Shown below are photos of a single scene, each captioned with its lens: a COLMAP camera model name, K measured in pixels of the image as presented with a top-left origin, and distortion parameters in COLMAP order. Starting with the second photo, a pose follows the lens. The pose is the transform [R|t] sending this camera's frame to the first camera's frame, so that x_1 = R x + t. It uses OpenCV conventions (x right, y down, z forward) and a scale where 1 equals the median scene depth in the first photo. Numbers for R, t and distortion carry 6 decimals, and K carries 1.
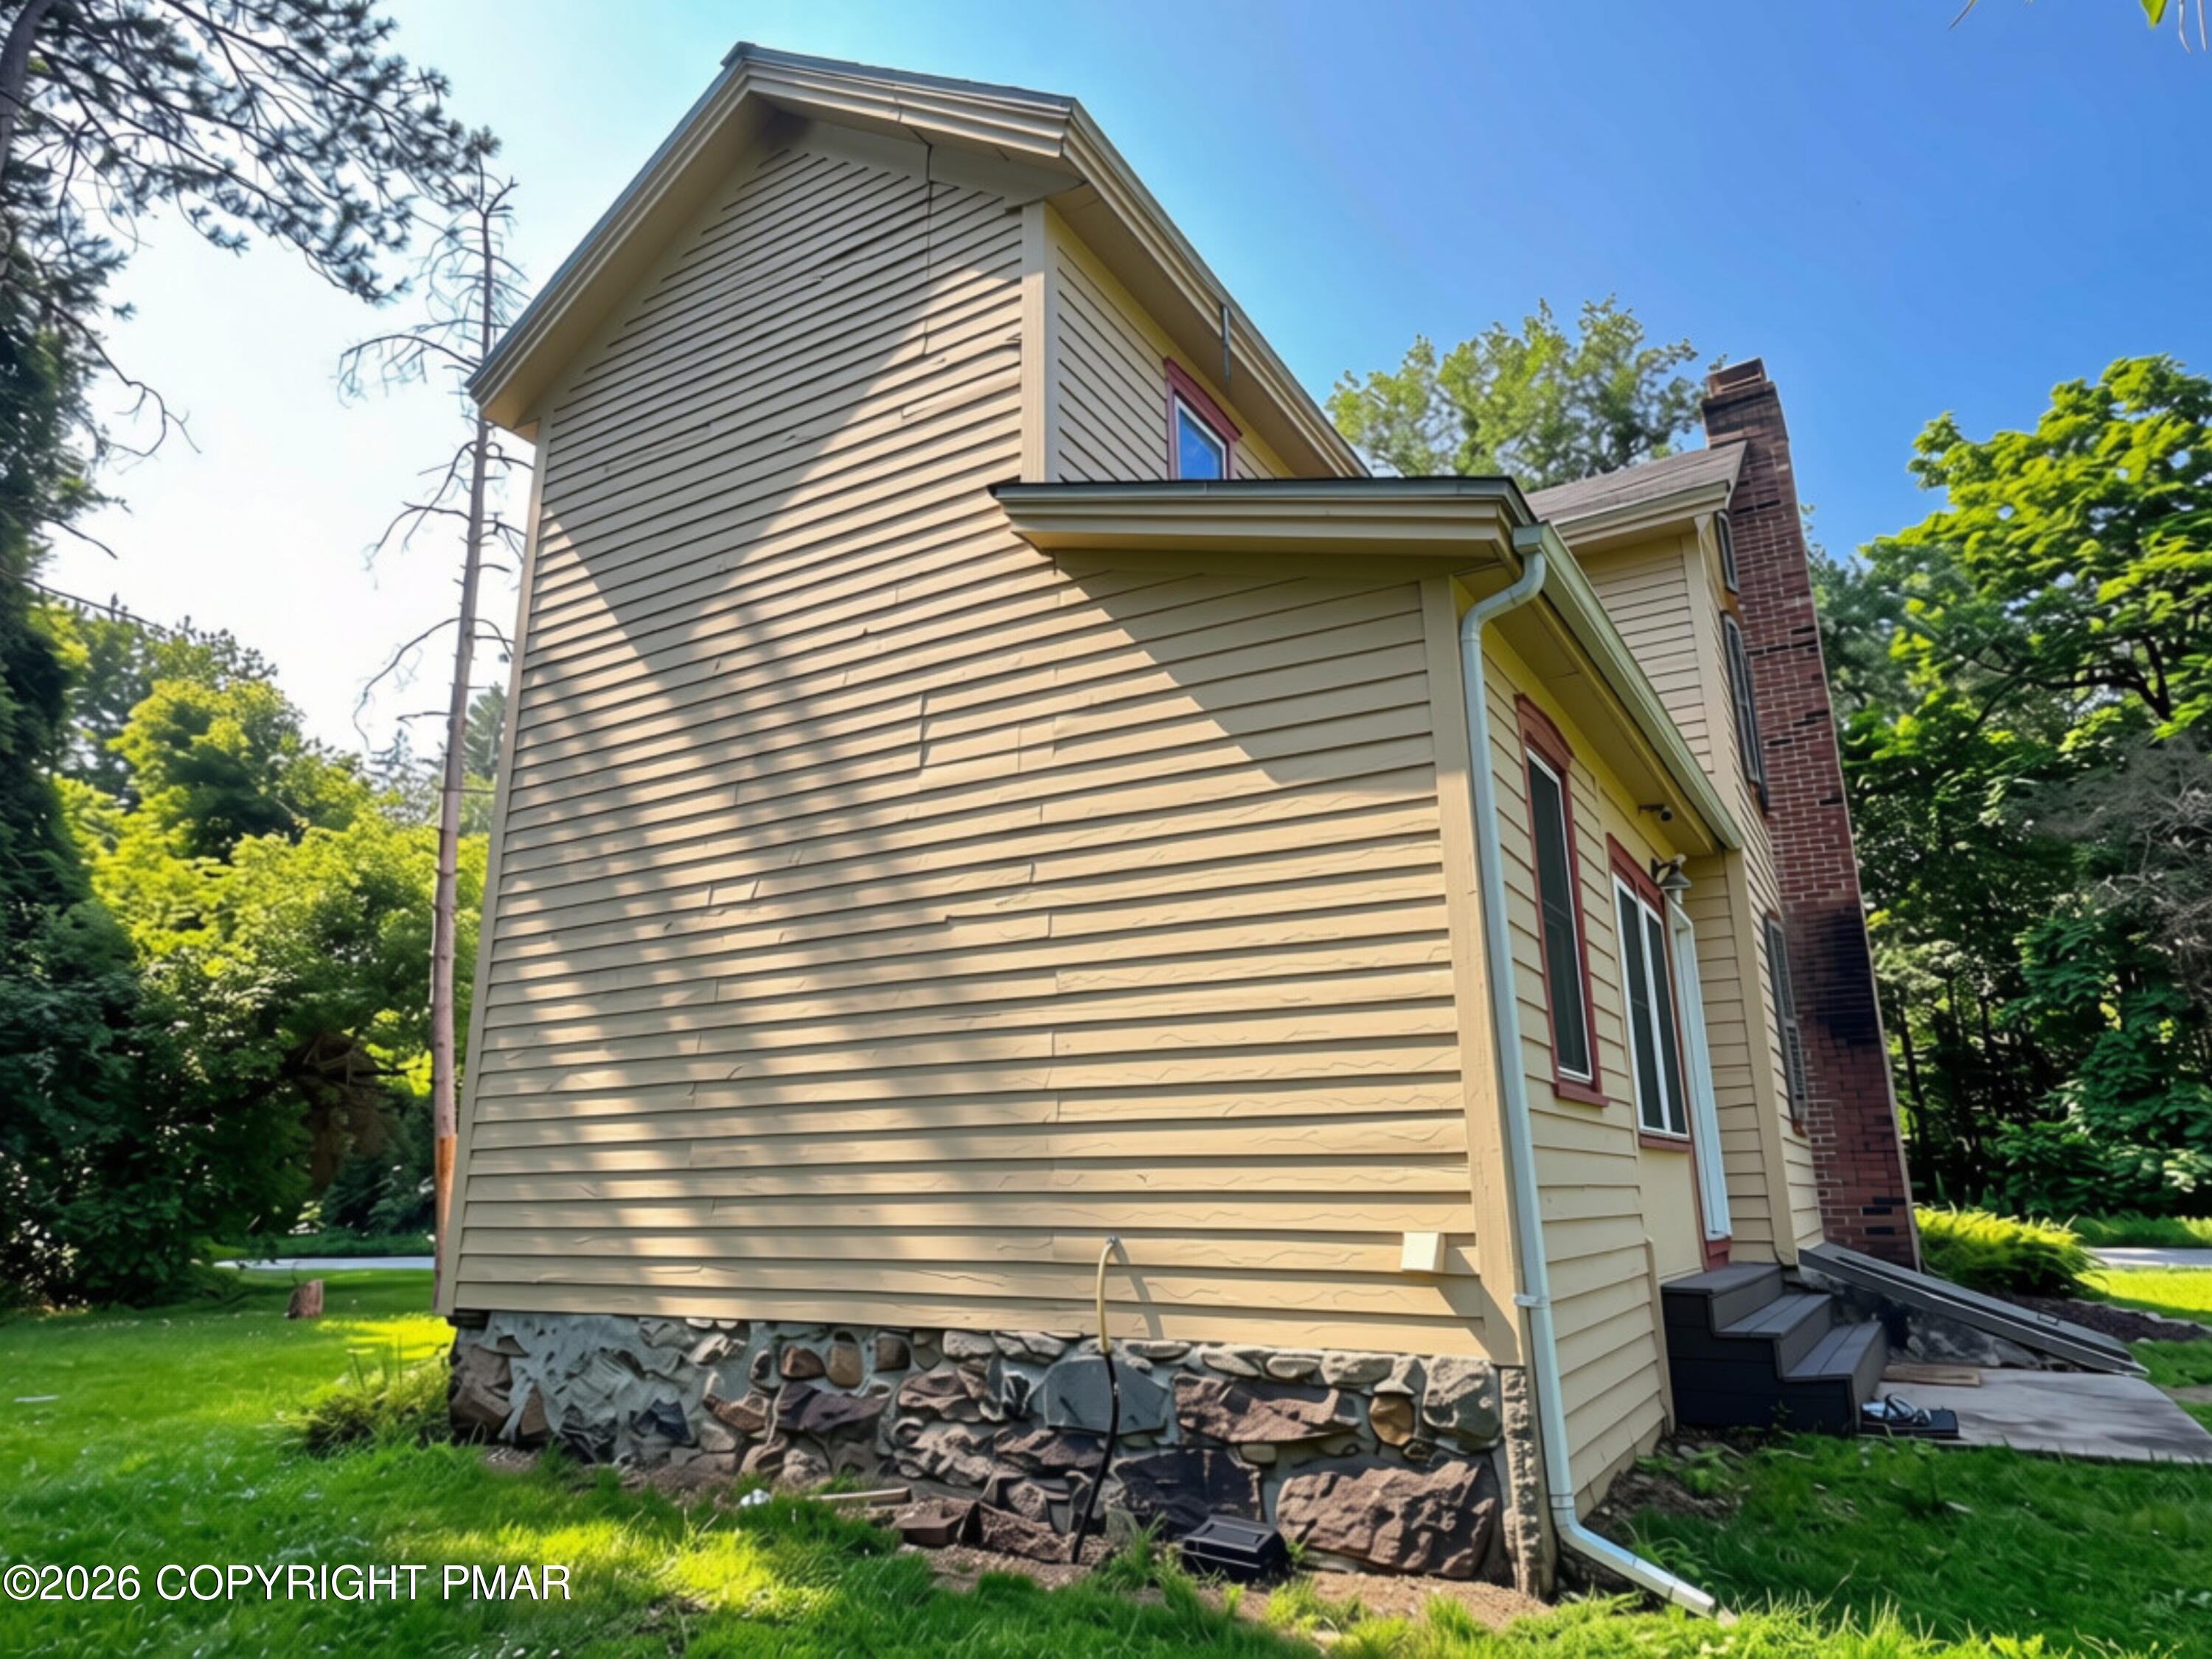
lens RADIAL K [[1362.6, 0, 1104.7], [0, 1362.6, 826.7], [0, 0, 1]] dist [-0.004731, -0.000993]
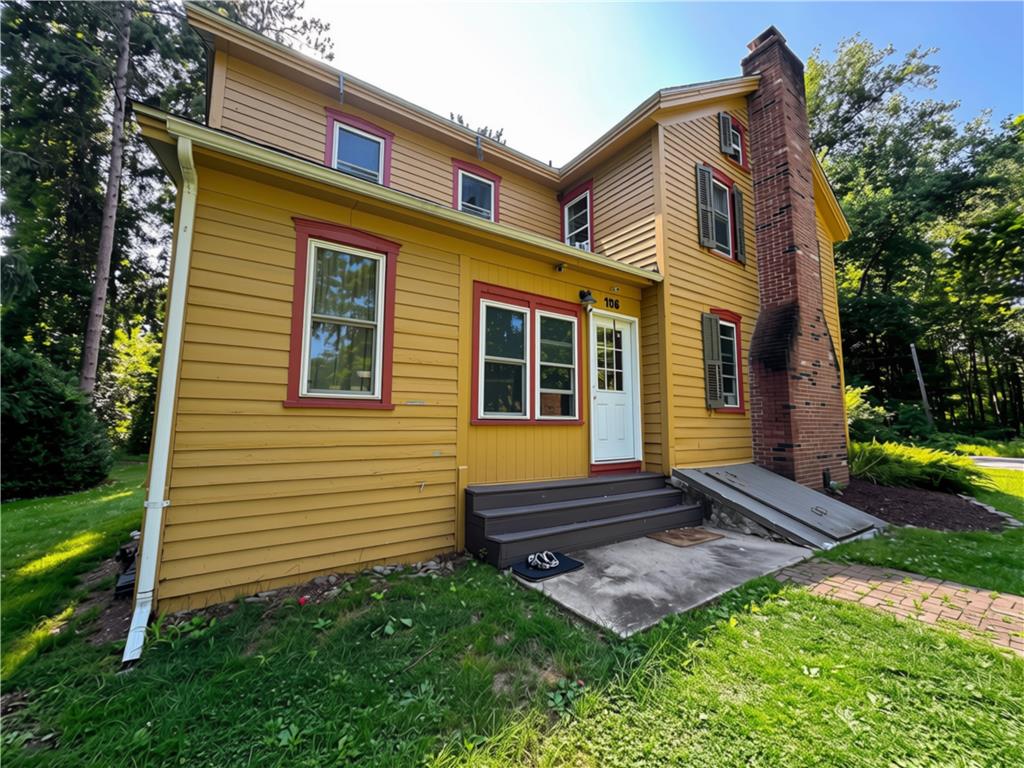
lens RADIAL K [[403.8, 0, 510.3], [0, 403.8, 383.3], [0, 0, 1]] dist [0.001552, 0.000091]
pose [[0.902173, -0.034747, -0.429972, 0.561369], [0.103712, 0.984986, 0.138011, 0.065811], [0.418721, -0.169103, 0.892232, 0.353805]]
